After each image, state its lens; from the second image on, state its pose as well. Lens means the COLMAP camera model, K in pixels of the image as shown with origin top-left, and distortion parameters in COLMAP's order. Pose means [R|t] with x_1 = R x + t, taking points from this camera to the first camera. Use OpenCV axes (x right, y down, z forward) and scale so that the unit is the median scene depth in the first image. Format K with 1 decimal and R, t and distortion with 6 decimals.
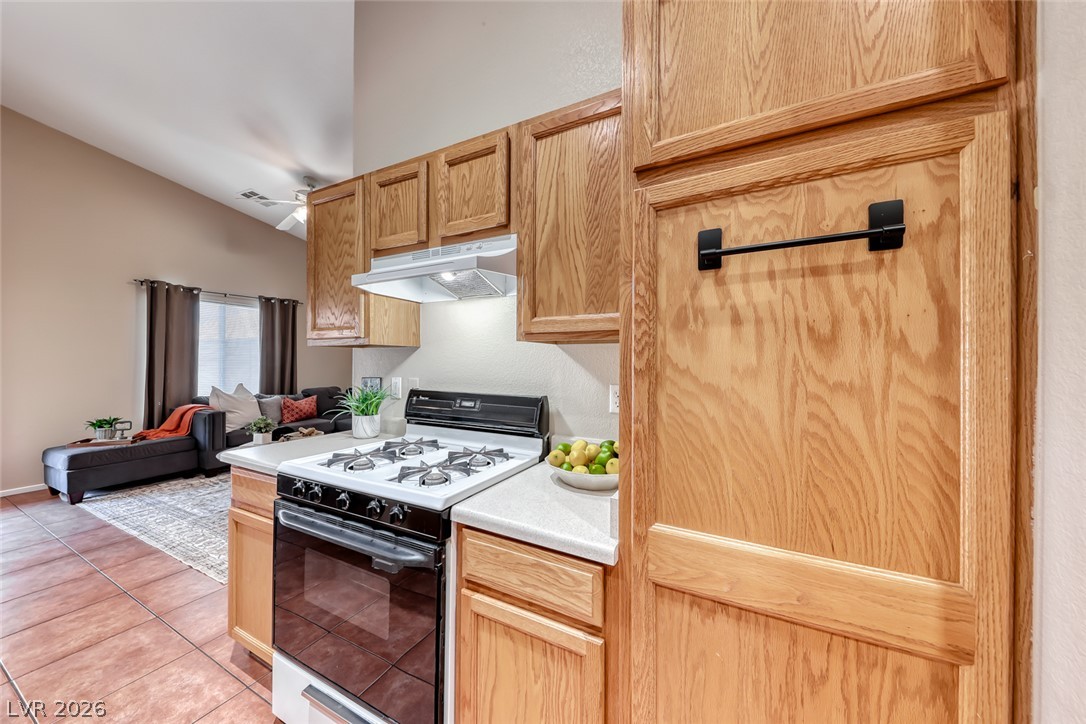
lens RADIAL K [[376.4, 0, 539.6], [0, 376.4, 362.7], [0, 0, 1]] dist [0.009966, -0.000181]
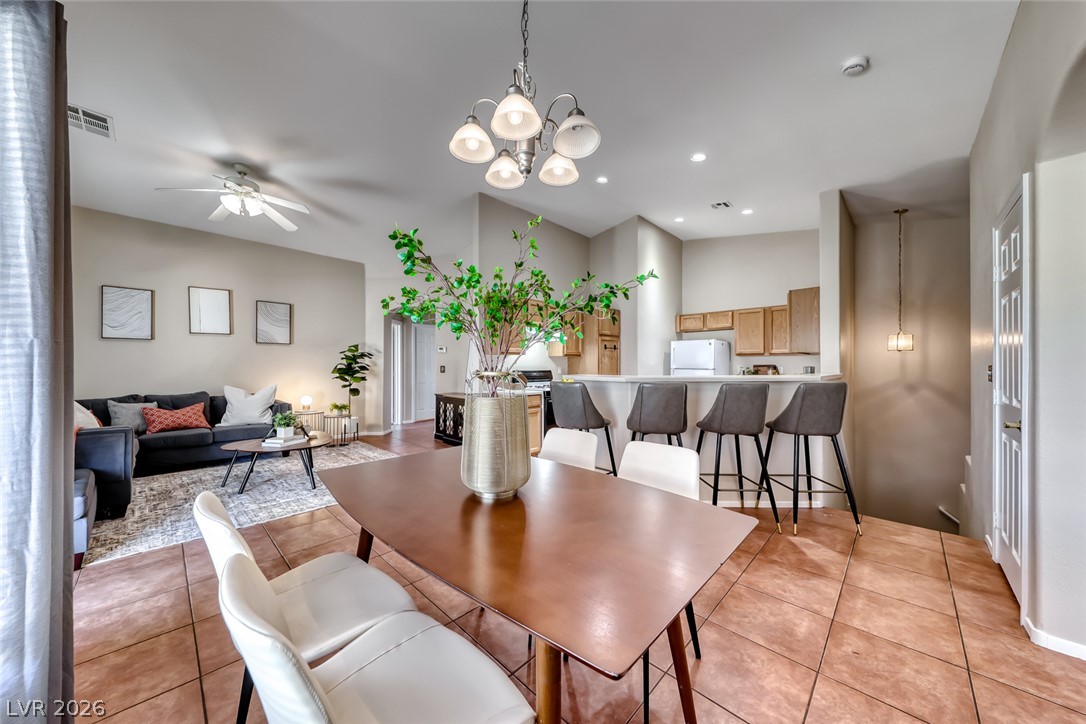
lens RADIAL K [[366.6, 0, 542.2], [0, 366.6, 363.6], [0, 0, 1]] dist [-0.000171, -0.000242]
pose [[0.277618, 0.000669, 0.960691, -3.492674], [0.001883, 0.999997, -0.001240, 0.027106], [-0.960690, 0.002154, 0.277616, 0.069775]]
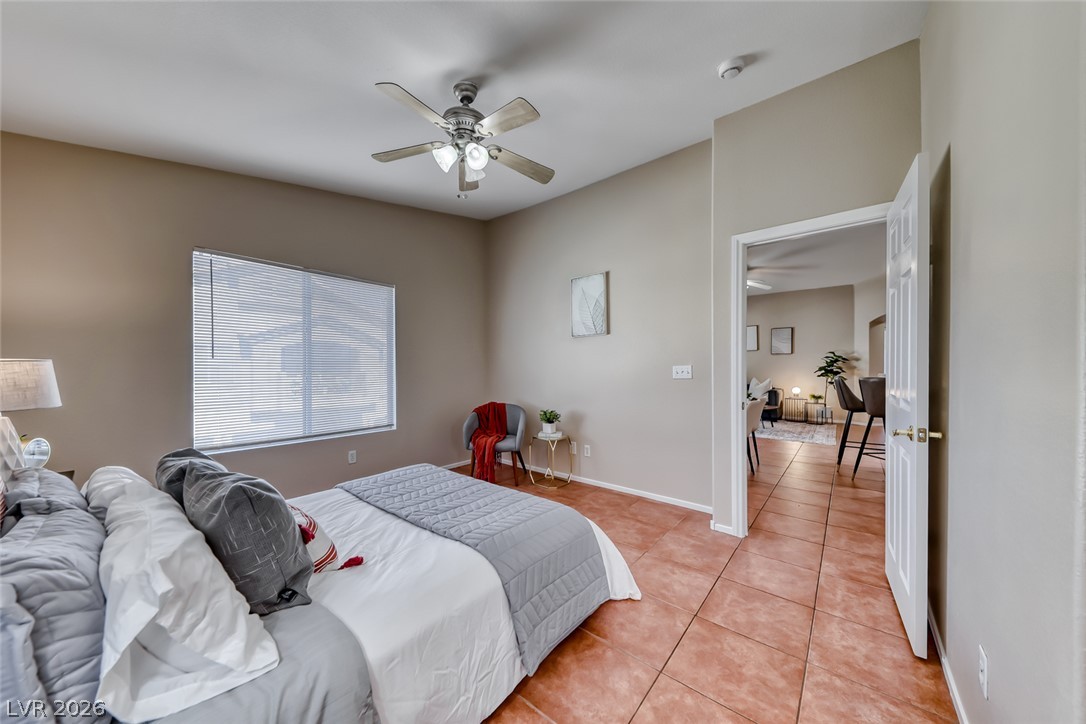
lens RADIAL K [[366.9, 0, 534.5], [0, 366.9, 371.2], [0, 0, 1]] dist [0.013086, -0.000034]
pose [[0.976338, -0.001756, -0.216243, -3.280975], [0.003015, 0.999980, 0.005490, 0.051267], [0.216229, -0.006012, 0.976324, -2.816198]]
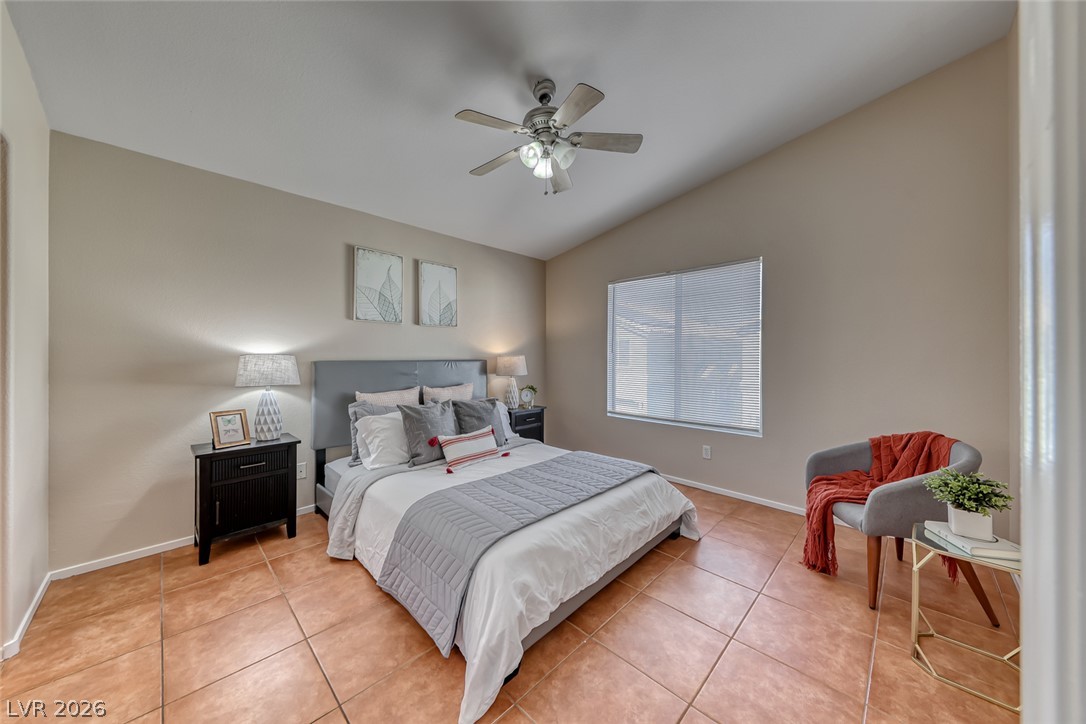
lens RADIAL K [[369.4, 0, 543.5], [0, 369.4, 356.0], [0, 0, 1]] dist [0.014543, -0.000079]
pose [[-0.282299, -0.006204, -0.959306, -2.497391], [-0.005744, 0.999972, -0.004777, 0.034988], [0.959309, 0.004162, -0.282327, -1.179715]]
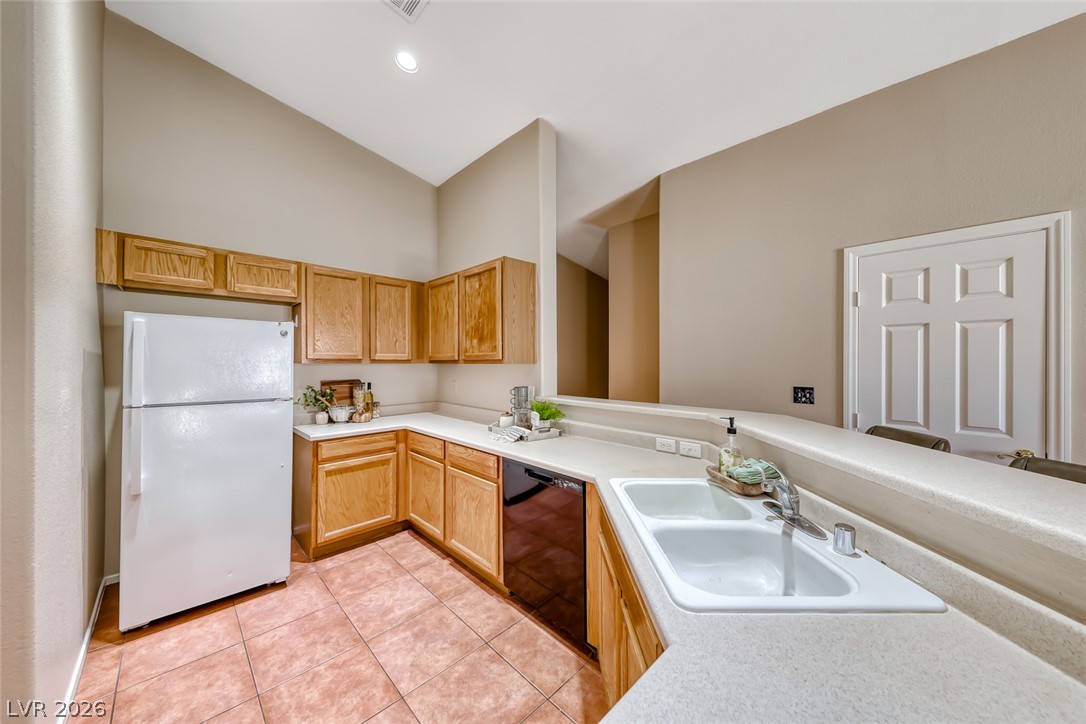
lens RADIAL K [[373.8, 0, 540.0], [0, 373.8, 362.5], [0, 0, 1]] dist [0.025068, -0.008755]
pose [[-0.951834, -0.006524, 0.306545, -0.814017], [-0.005279, 0.999974, 0.004891, -0.074868], [-0.306569, 0.003037, -0.951844, 0.576070]]
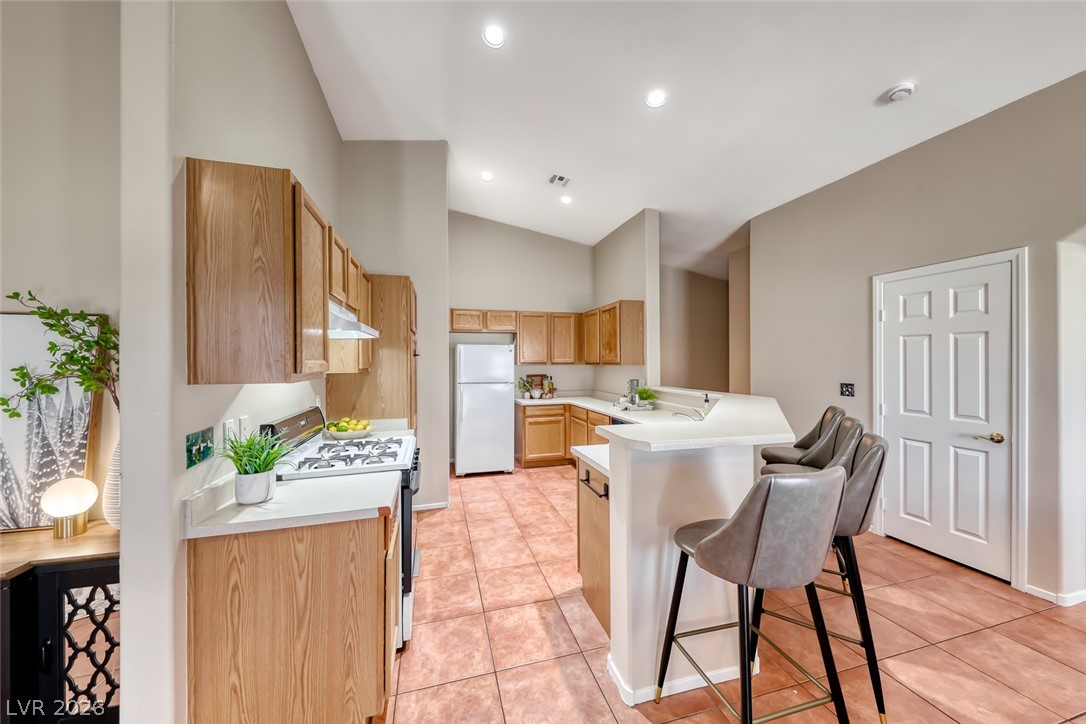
lens RADIAL K [[378.8, 0, 539.9], [0, 378.8, 361.7], [0, 0, 1]] dist [0.015410, -0.000260]
pose [[-0.688183, -0.002866, 0.725531, -1.791441], [0.002311, 0.999978, 0.006143, -0.105351], [-0.725533, 0.005904, -0.688162, 1.412731]]
